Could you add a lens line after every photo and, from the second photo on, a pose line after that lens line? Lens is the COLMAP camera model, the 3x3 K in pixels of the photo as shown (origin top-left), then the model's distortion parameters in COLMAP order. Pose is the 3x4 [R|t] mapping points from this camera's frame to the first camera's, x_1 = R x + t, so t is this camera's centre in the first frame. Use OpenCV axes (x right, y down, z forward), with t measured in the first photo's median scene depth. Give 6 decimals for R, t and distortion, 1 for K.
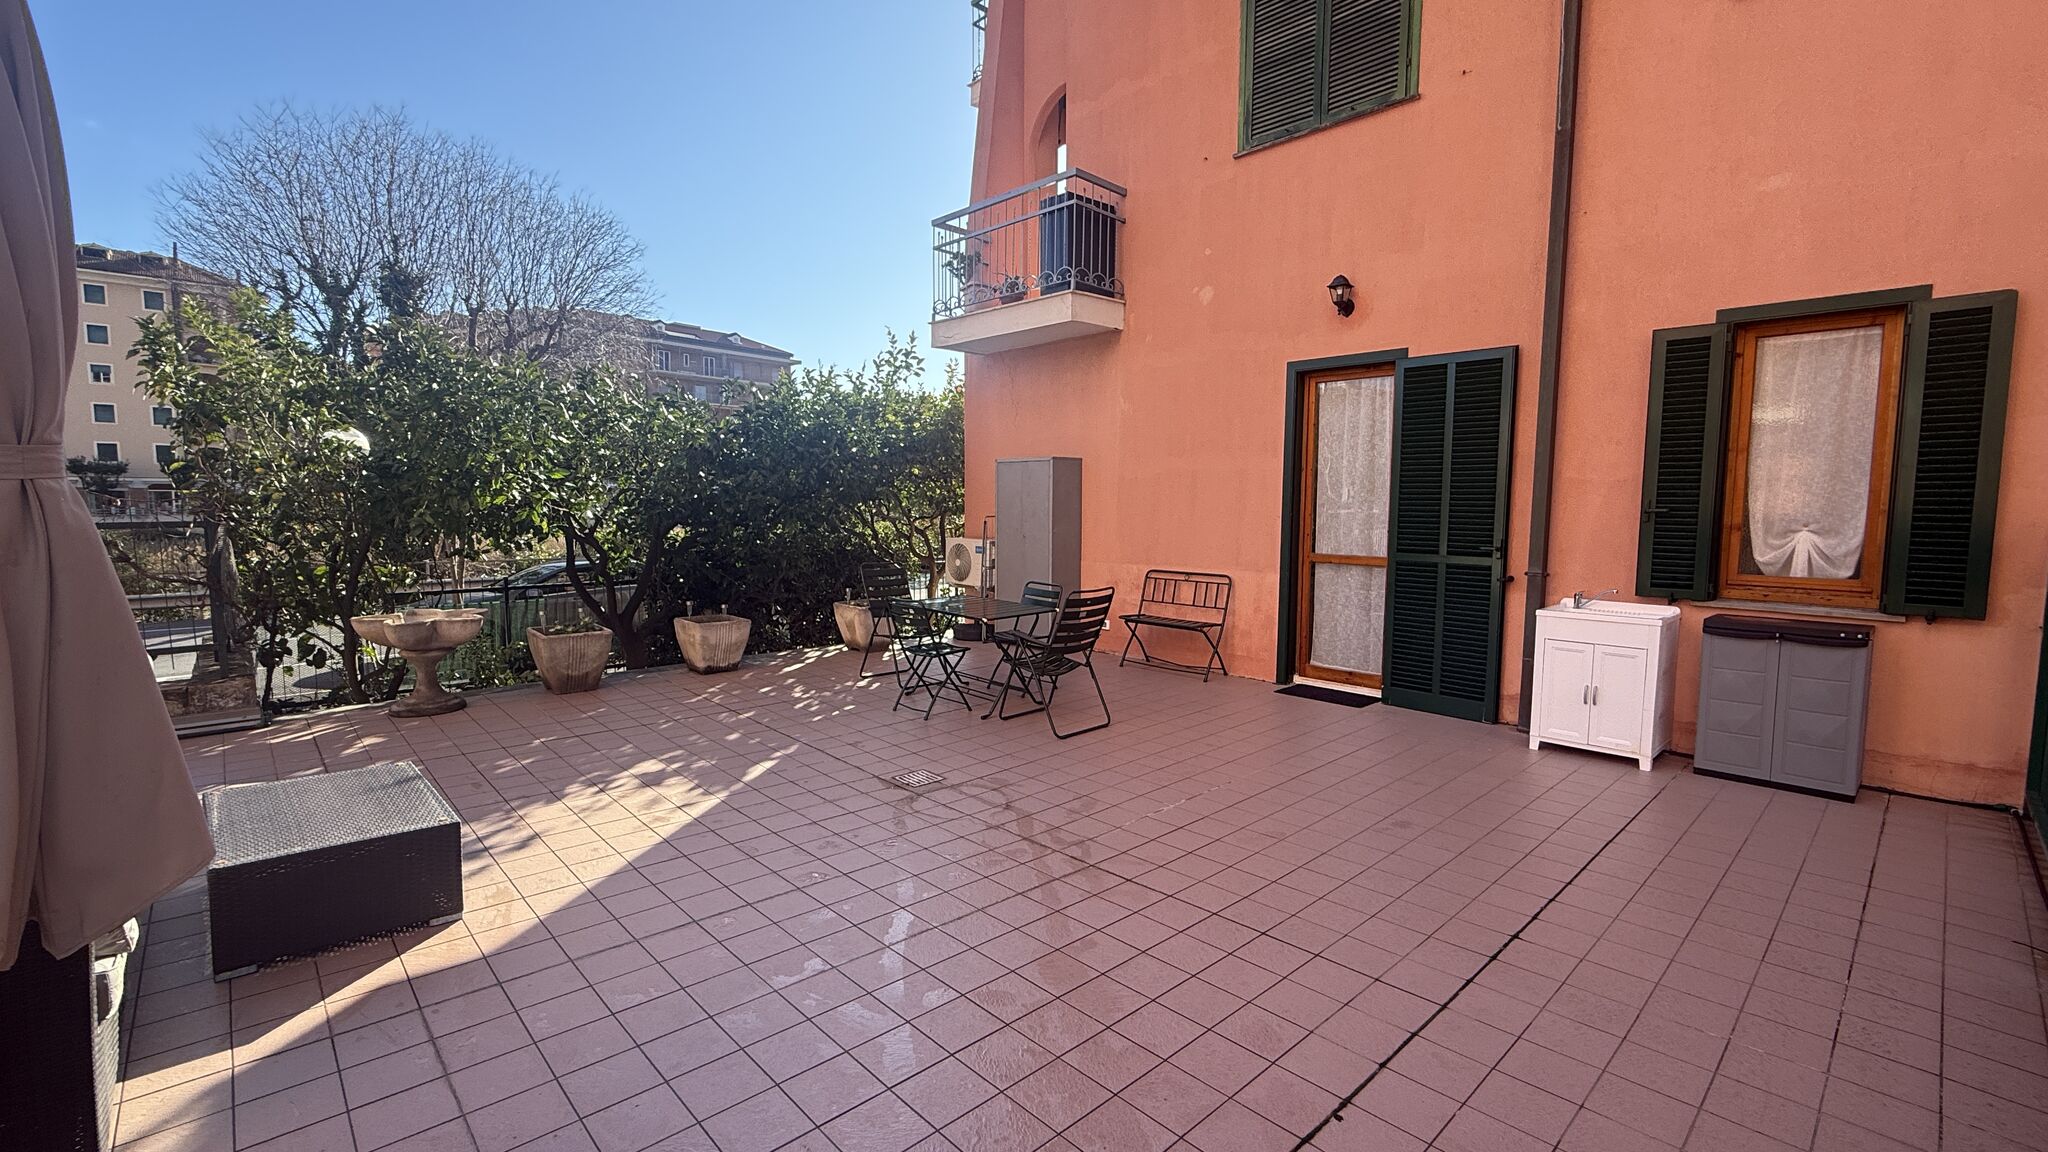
lens RADIAL K [[862.7, 0, 1022.5], [0, 862.7, 571.8], [0, 0, 1]] dist [-0.003430, 0.000691]
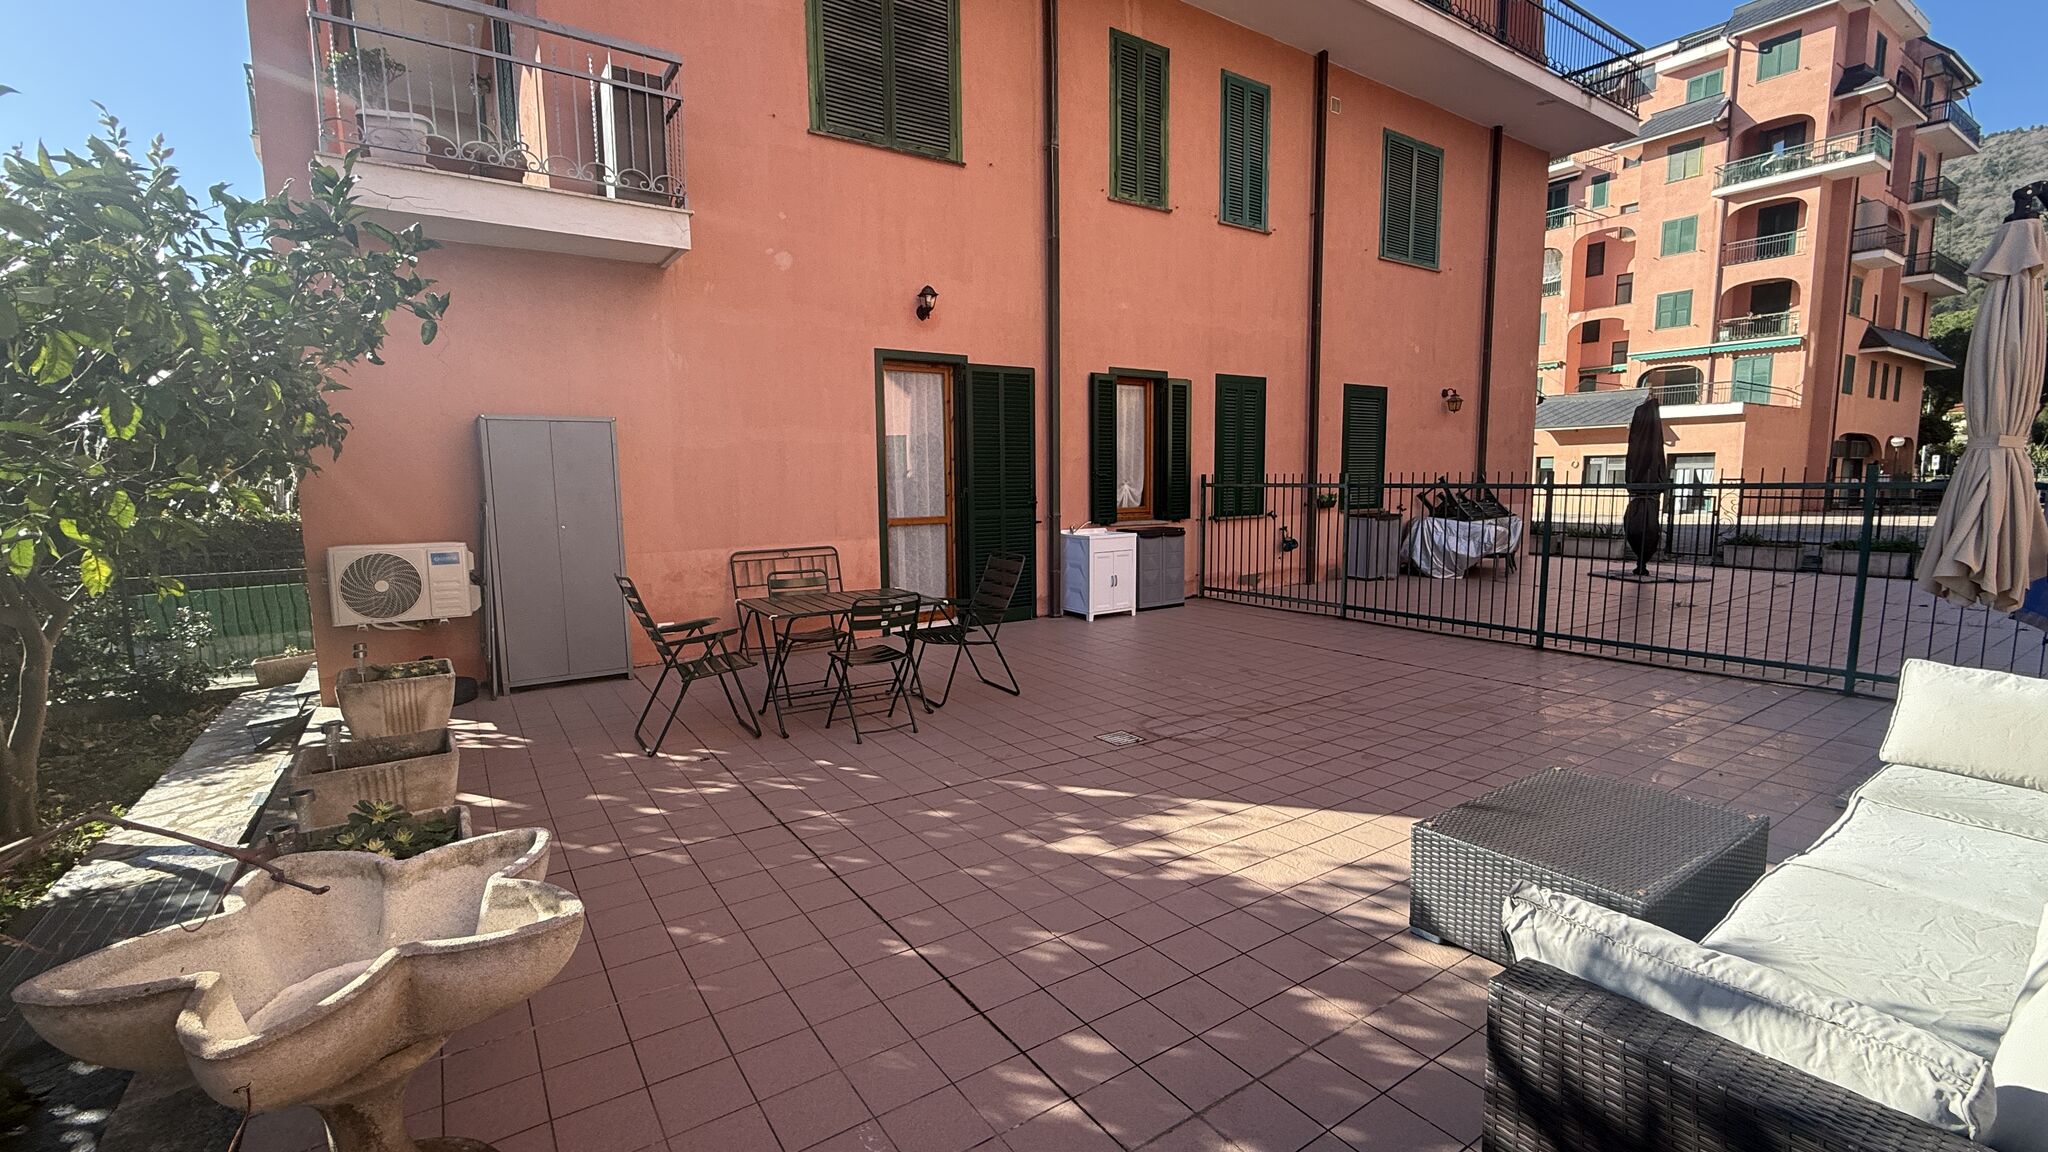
lens RADIAL K [[862.7, 0, 1020.8], [0, 862.7, 578.2], [0, 0, 1]] dist [-0.003430, 0.000691]
pose [[0.158207, -0.126727, 0.979240, -1.128940], [0.093988, 0.989160, 0.112826, -0.081076], [-0.982922, 0.074187, 0.168403, 0.920273]]
